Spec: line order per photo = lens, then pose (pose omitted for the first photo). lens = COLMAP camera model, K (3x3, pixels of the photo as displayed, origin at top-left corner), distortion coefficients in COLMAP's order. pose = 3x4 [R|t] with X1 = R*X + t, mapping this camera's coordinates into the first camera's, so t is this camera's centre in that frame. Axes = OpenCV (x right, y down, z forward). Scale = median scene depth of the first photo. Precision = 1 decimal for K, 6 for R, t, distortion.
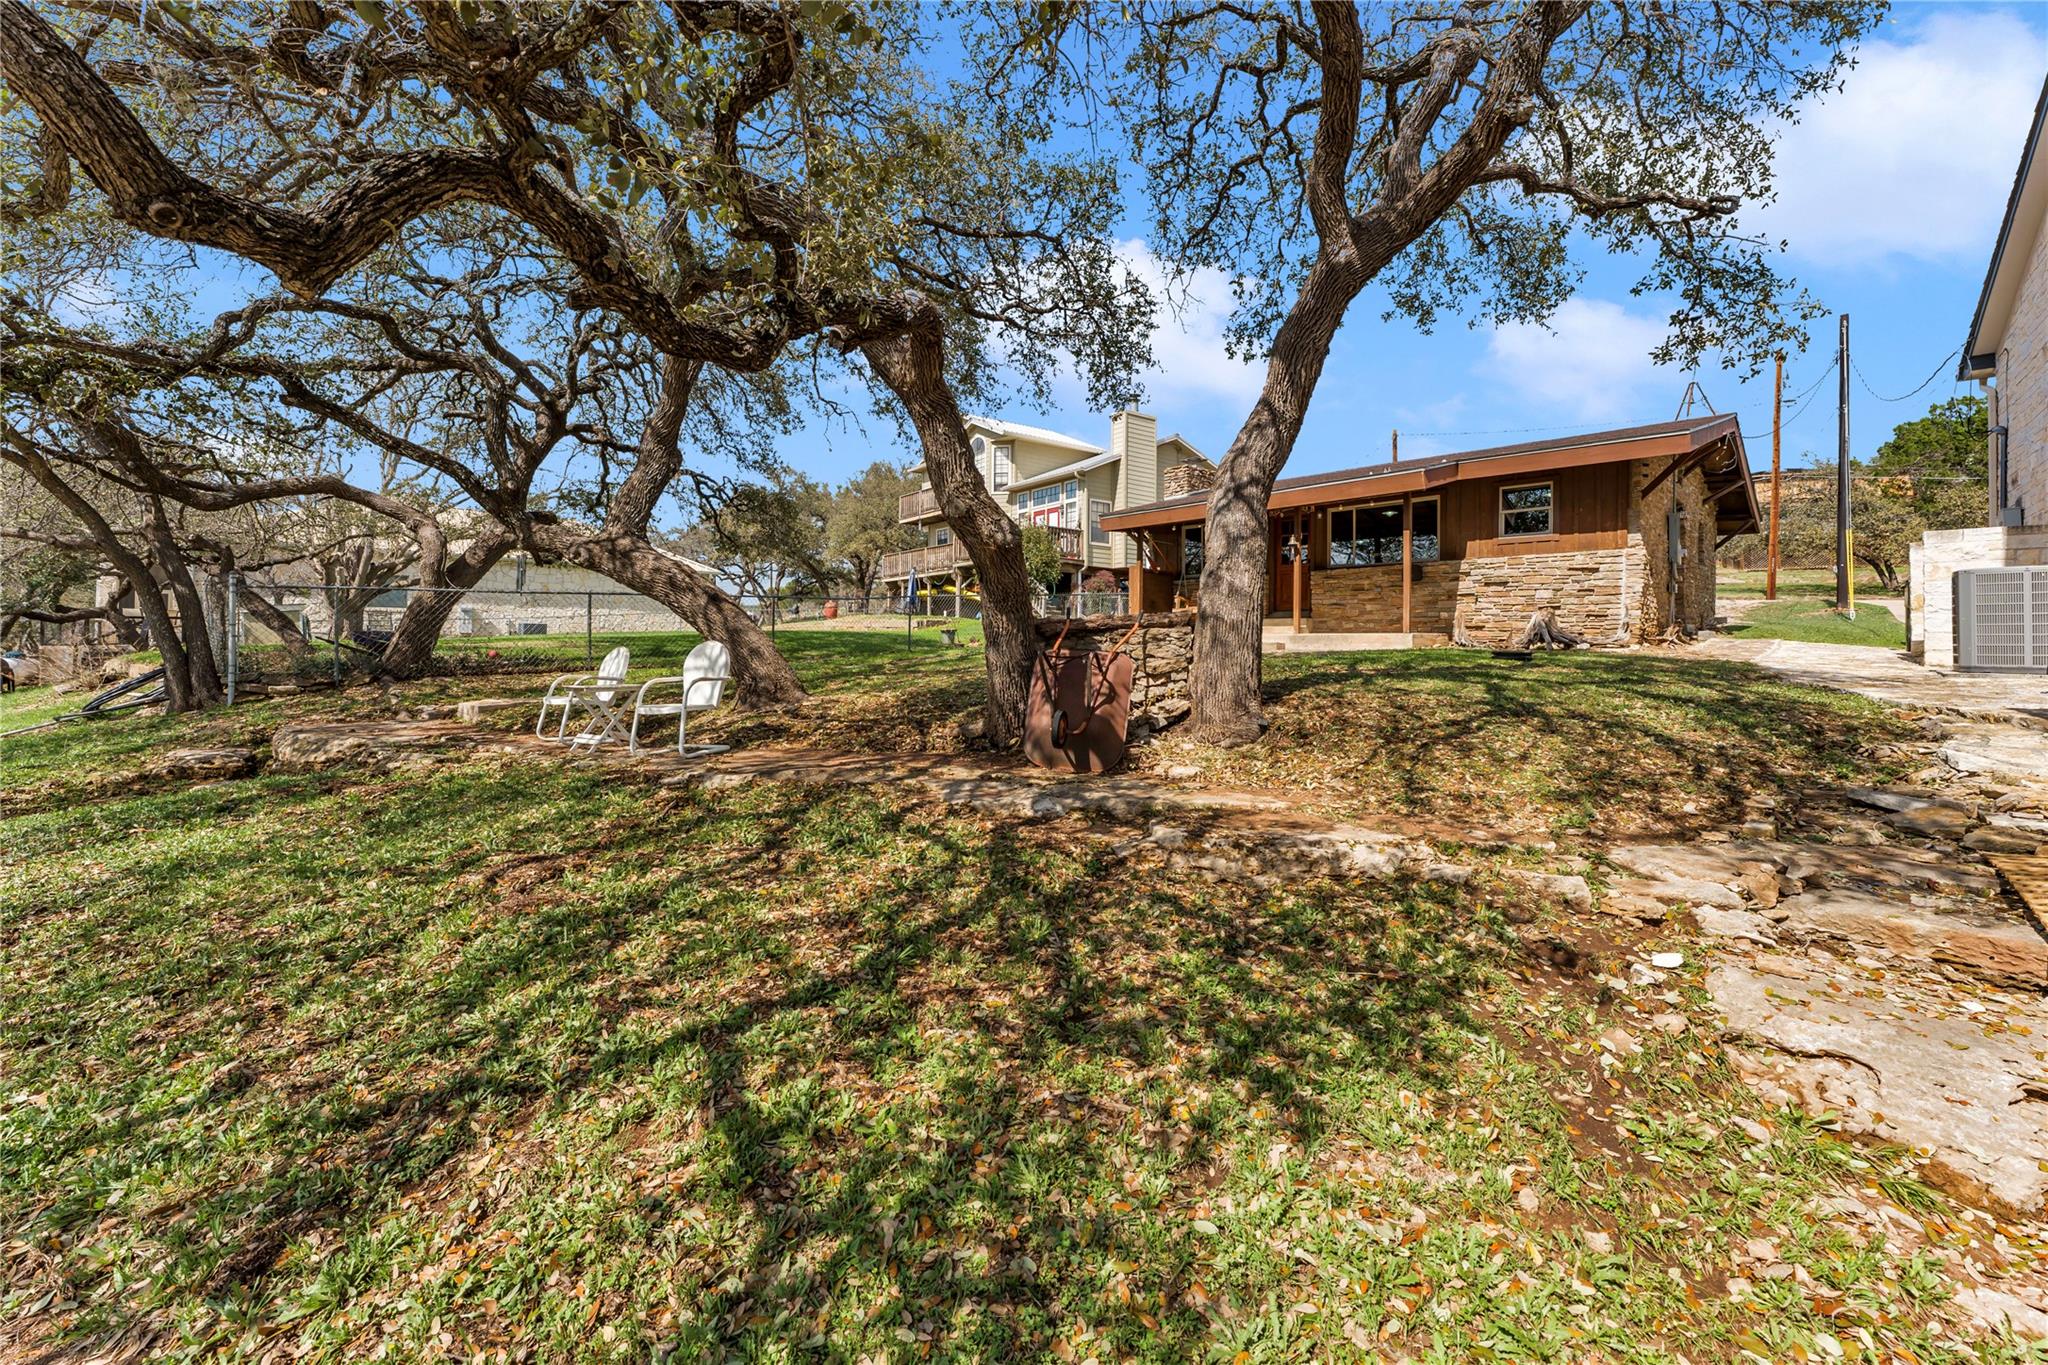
lens RADIAL K [[860.5, 0, 988.9], [0, 860.5, 643.4], [0, 0, 1]] dist [-0.000311, 0.000005]
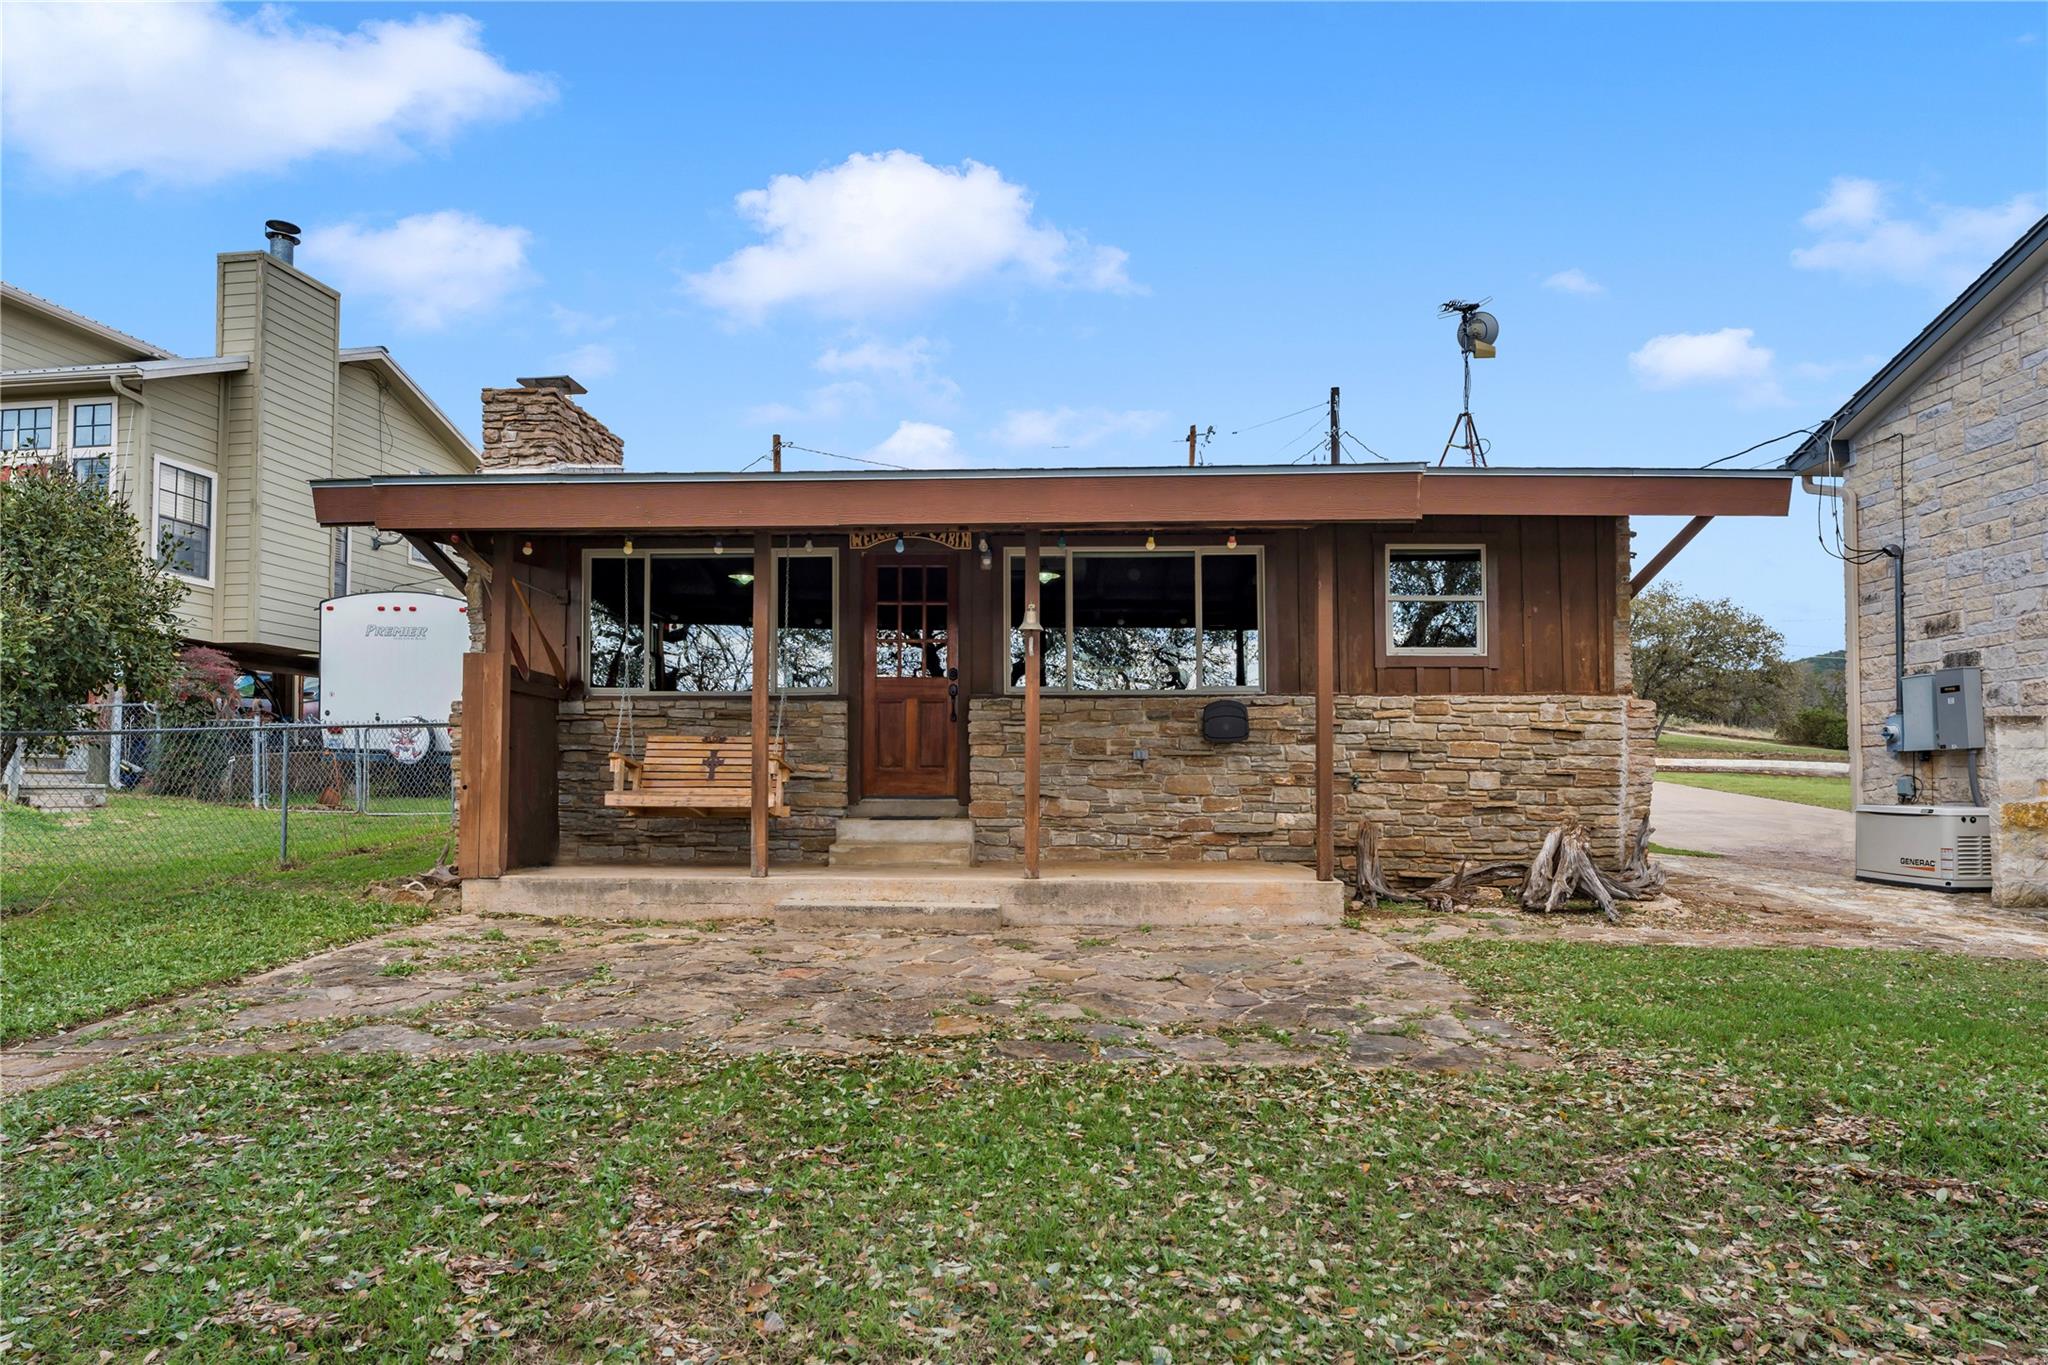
lens RADIAL K [[1261.8, 0, 1033.1], [0, 1261.8, 754.4], [0, 0, 1]] dist [0.000476, 0.002165]
pose [[0.696332, 0.009198, 0.717661, -0.023963], [-0.002151, 0.999940, -0.010728, -0.060025], [-0.717717, 0.005927, 0.696310, 0.656163]]
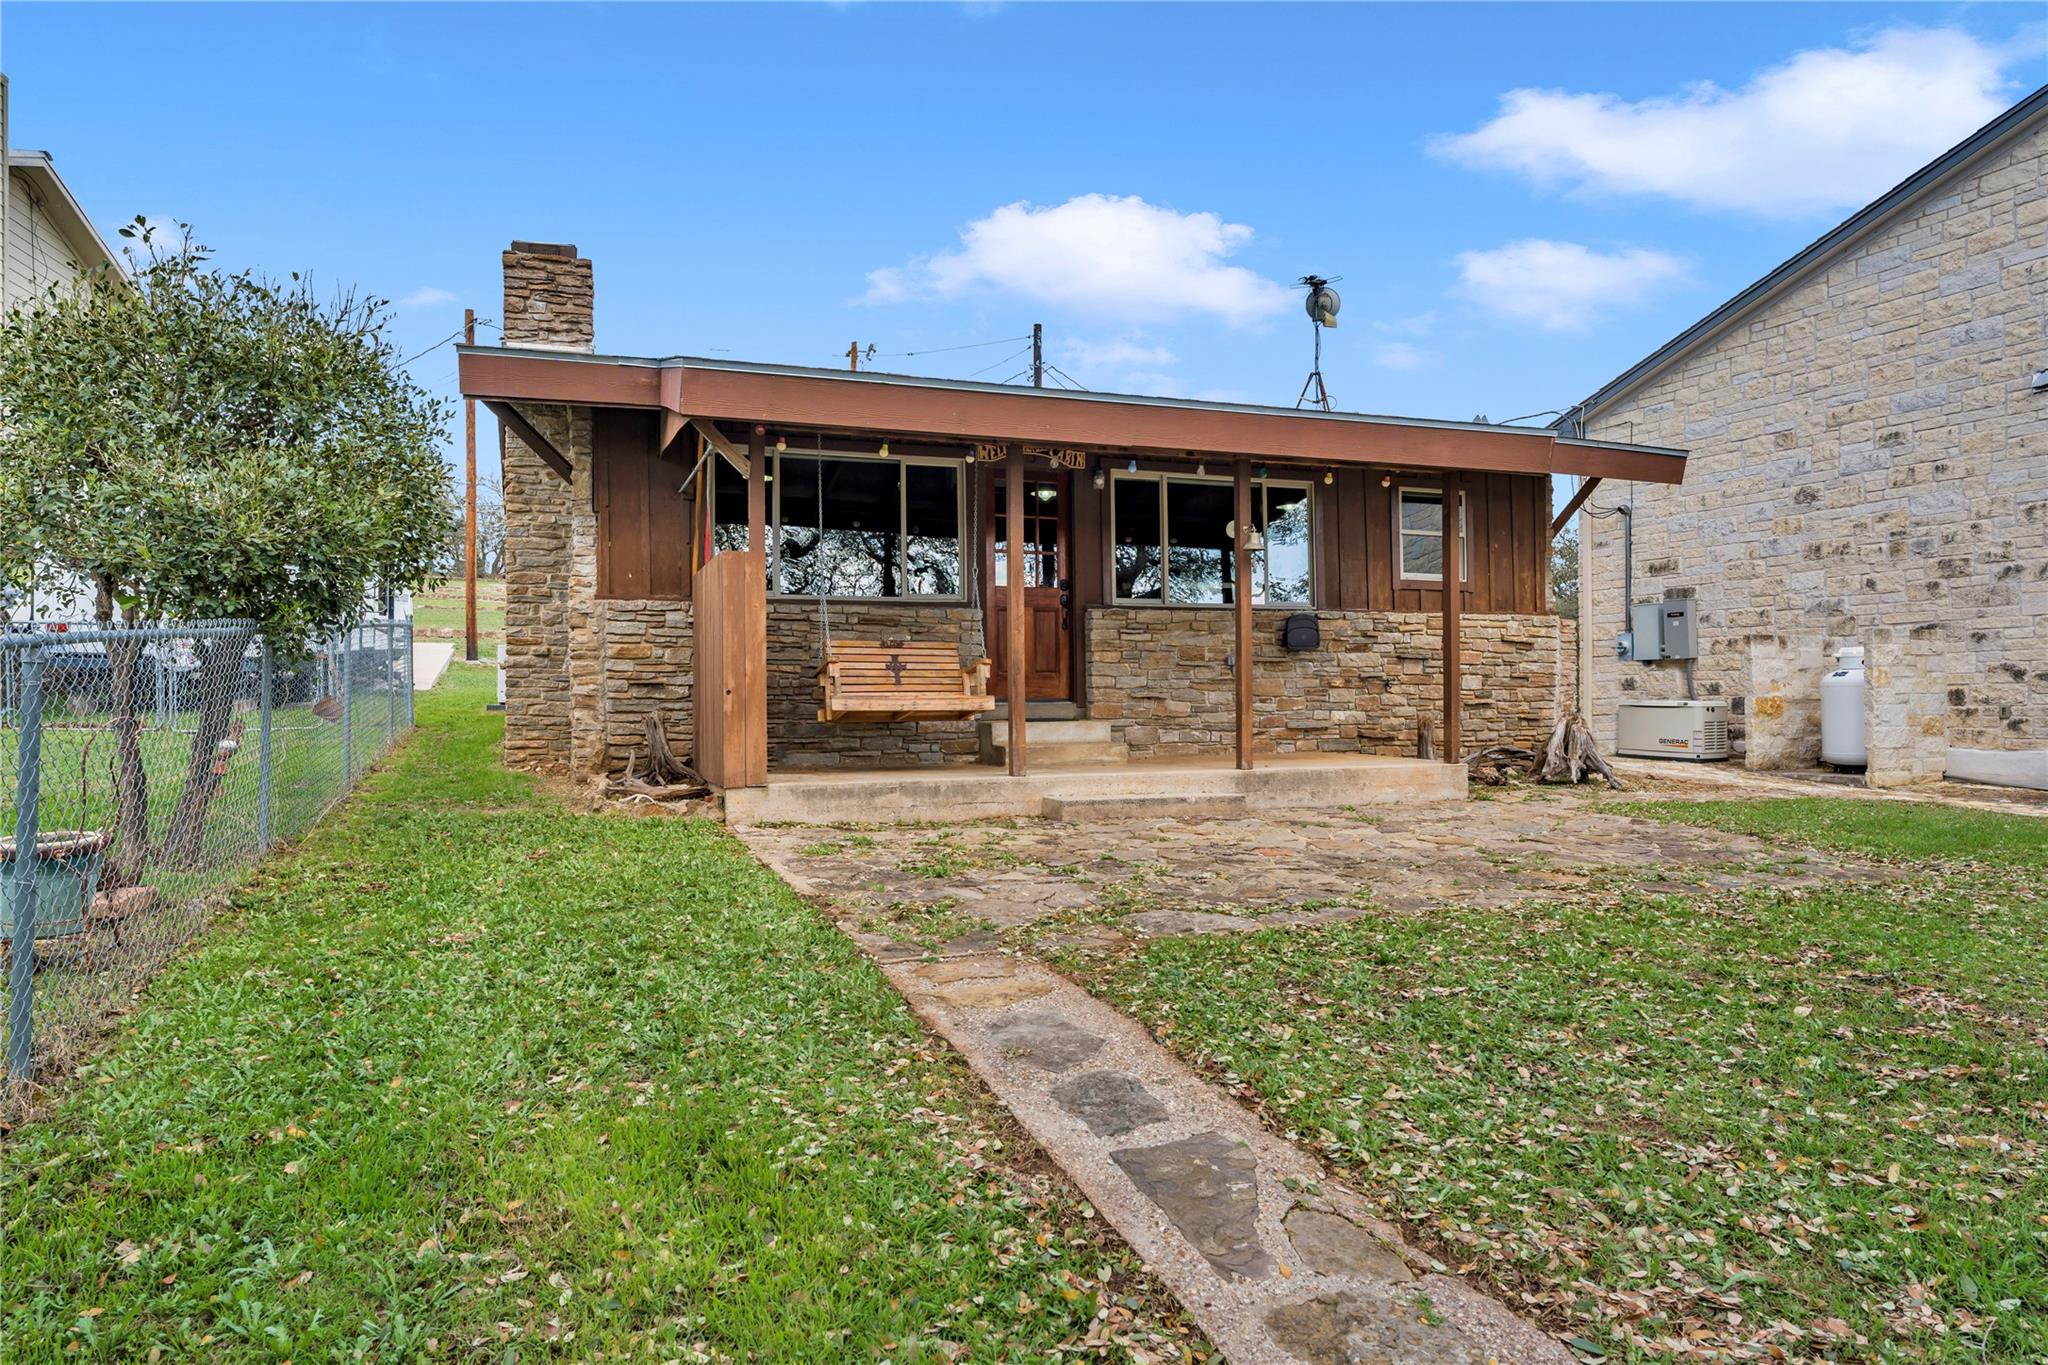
lens RADIAL K [[1250.4, 0, 1028.4], [0, 1250.4, 687.0], [0, 0, 1]] dist [-0.000022, 0.003224]
pose [[0.362105, -0.005808, 0.932119, -0.242241], [0.000941, 0.999982, 0.005865, -0.056016], [-0.932137, -0.001246, 0.362104, 0.918568]]
